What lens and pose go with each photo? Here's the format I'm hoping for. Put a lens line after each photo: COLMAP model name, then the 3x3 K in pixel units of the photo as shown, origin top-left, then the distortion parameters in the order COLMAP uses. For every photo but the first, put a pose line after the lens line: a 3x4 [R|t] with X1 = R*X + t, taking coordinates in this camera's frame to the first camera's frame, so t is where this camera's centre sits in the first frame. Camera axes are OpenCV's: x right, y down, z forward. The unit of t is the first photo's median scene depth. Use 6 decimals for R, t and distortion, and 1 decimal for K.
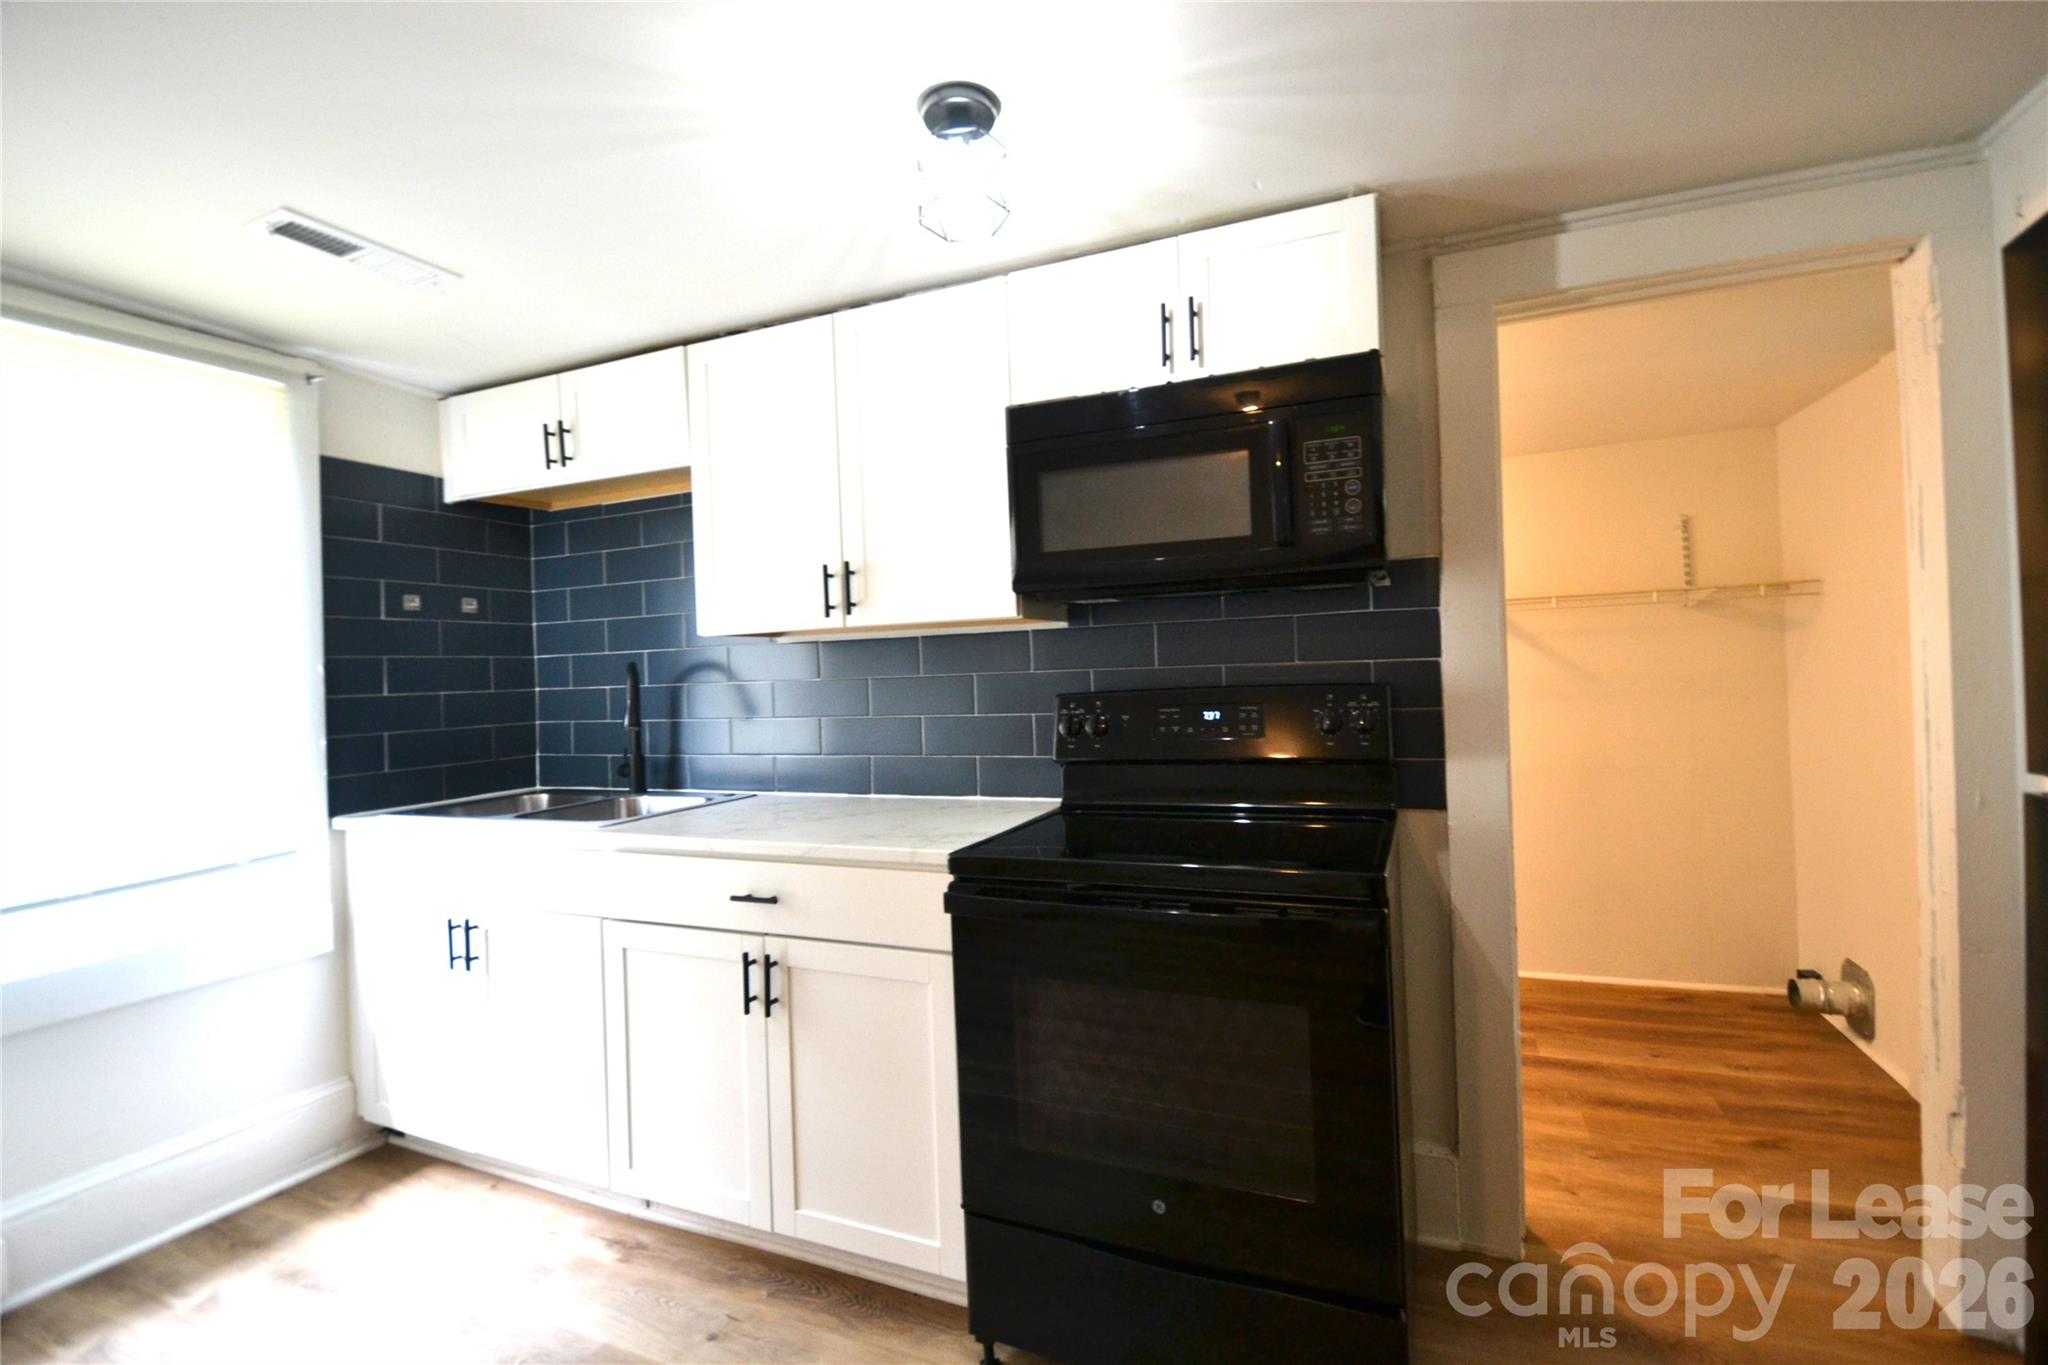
lens RADIAL K [[915.7, 0, 1028.0], [0, 915.7, 666.2], [0, 0, 1]] dist [0.024234, -0.026157]
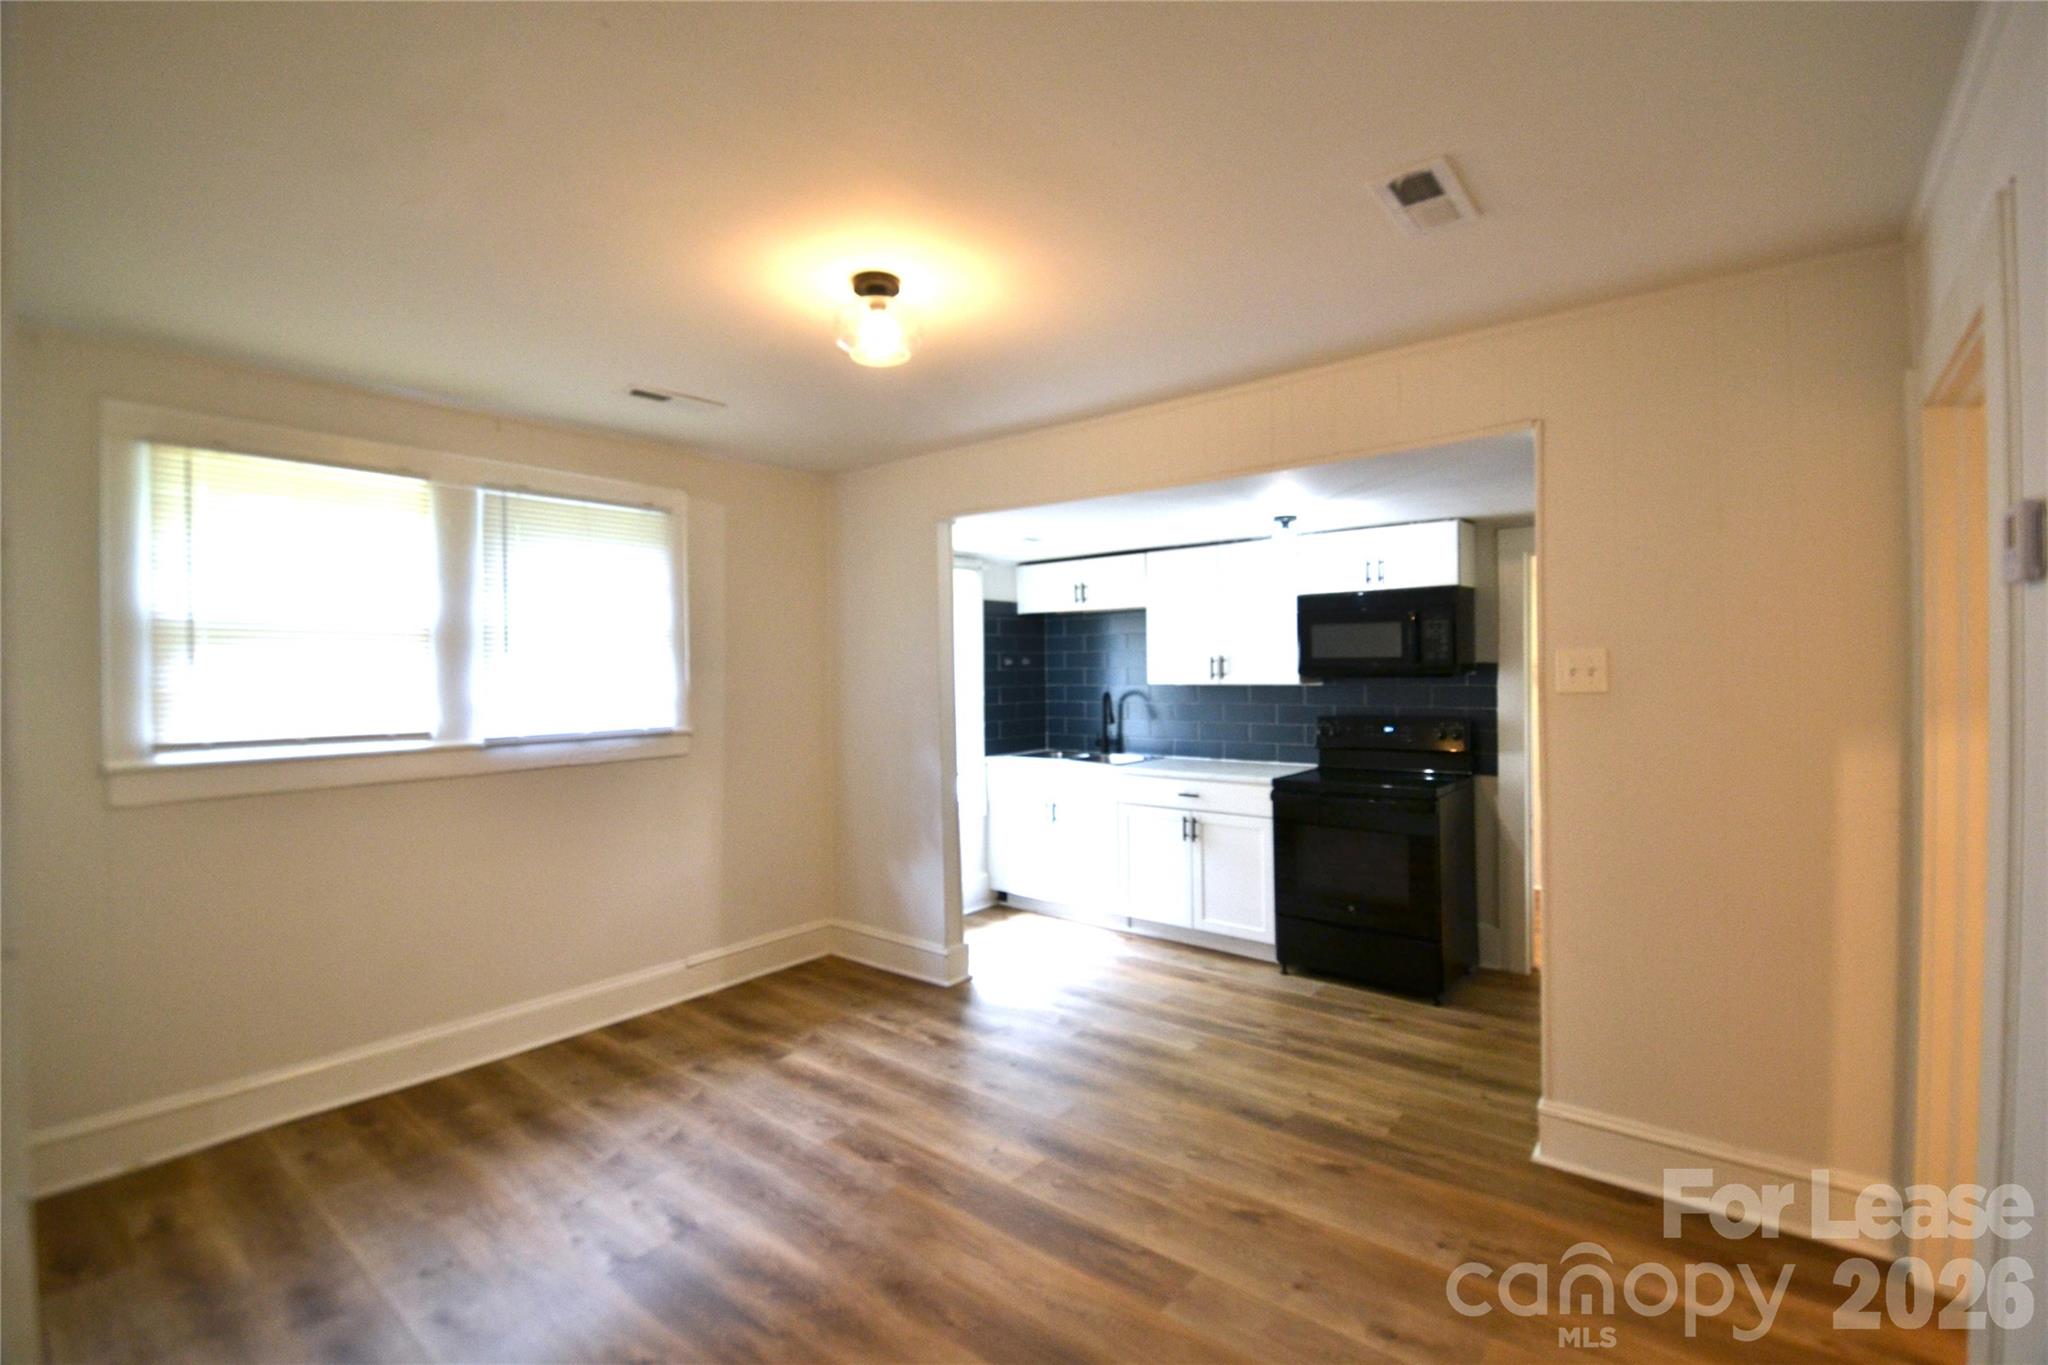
lens RADIAL K [[915.7, 0, 1028.0], [0, 915.7, 666.2], [0, 0, 1]] dist [0.024234, -0.026157]
pose [[0.962283, 0.020724, -0.271262, -0.042229], [-0.017773, 0.999753, 0.013332, -0.111698], [0.271471, -0.008008, 0.962413, -1.359087]]
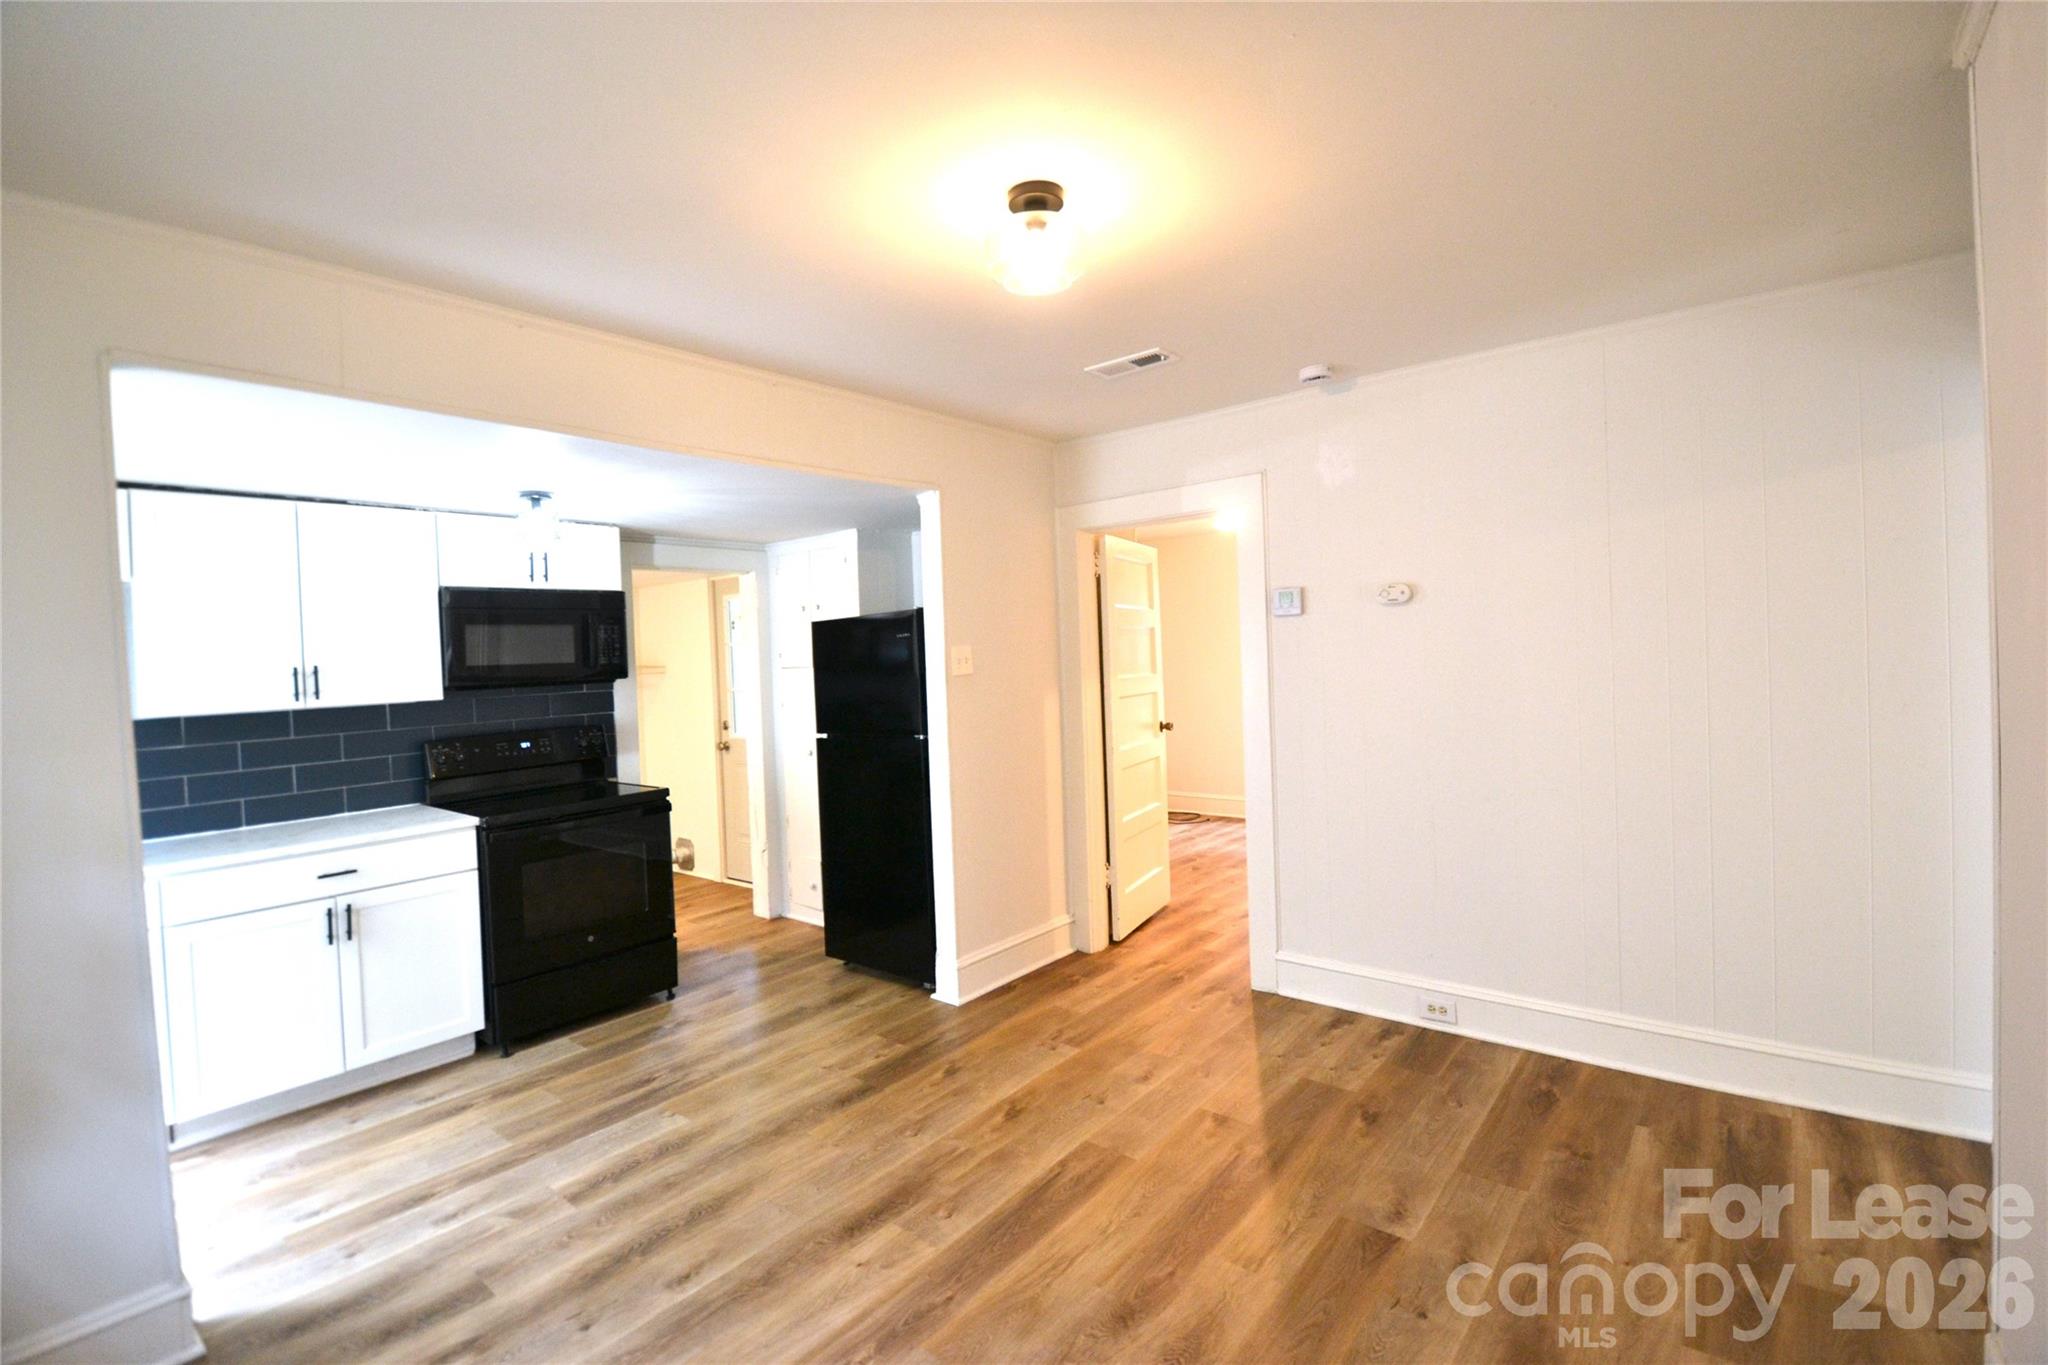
lens RADIAL K [[915.7, 0, 1028.0], [0, 915.7, 666.2], [0, 0, 1]] dist [0.024234, -0.026157]
pose [[0.274394, 0.003801, 0.961610, -1.386403], [0.025016, 0.999626, -0.011090, -0.066561], [-0.961292, 0.027099, 0.274196, -0.600771]]
